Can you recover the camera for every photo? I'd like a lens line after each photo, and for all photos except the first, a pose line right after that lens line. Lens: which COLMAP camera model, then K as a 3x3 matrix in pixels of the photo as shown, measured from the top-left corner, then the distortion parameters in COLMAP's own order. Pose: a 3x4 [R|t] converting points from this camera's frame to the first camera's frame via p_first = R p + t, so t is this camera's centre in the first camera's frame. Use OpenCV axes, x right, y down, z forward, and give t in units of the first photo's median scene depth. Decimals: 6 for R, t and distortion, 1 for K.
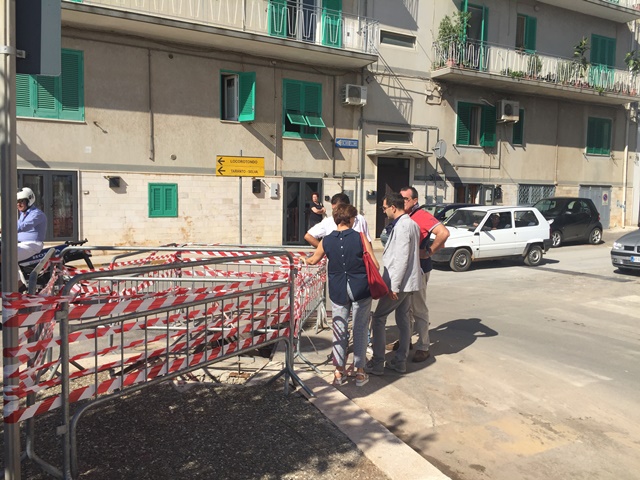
lens RADIAL K [[536.9, 0, 319.6], [0, 536.9, 245.4], [0, 0, 1]] dist [0.017521, -0.020418]
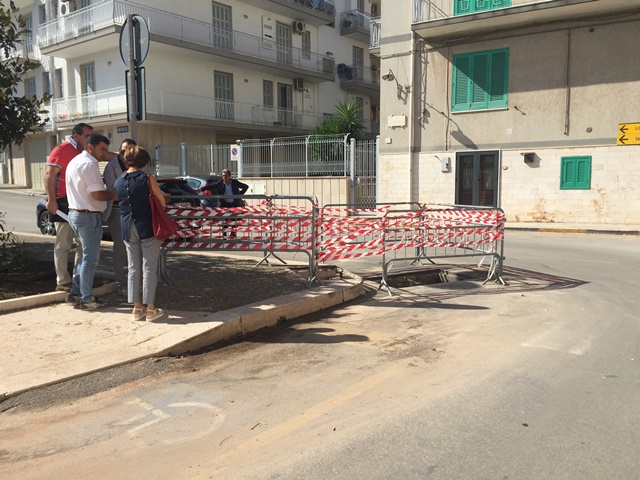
lens RADIAL K [[536.9, 0, 322.5], [0, 536.9, 234.0], [0, 0, 1]] dist [0.017521, -0.020418]
pose [[0.502728, 0.069007, -0.861686, 0.381610], [-0.053828, 0.997373, 0.048468, 0.010086], [0.862767, 0.022016, 0.505122, 0.061769]]
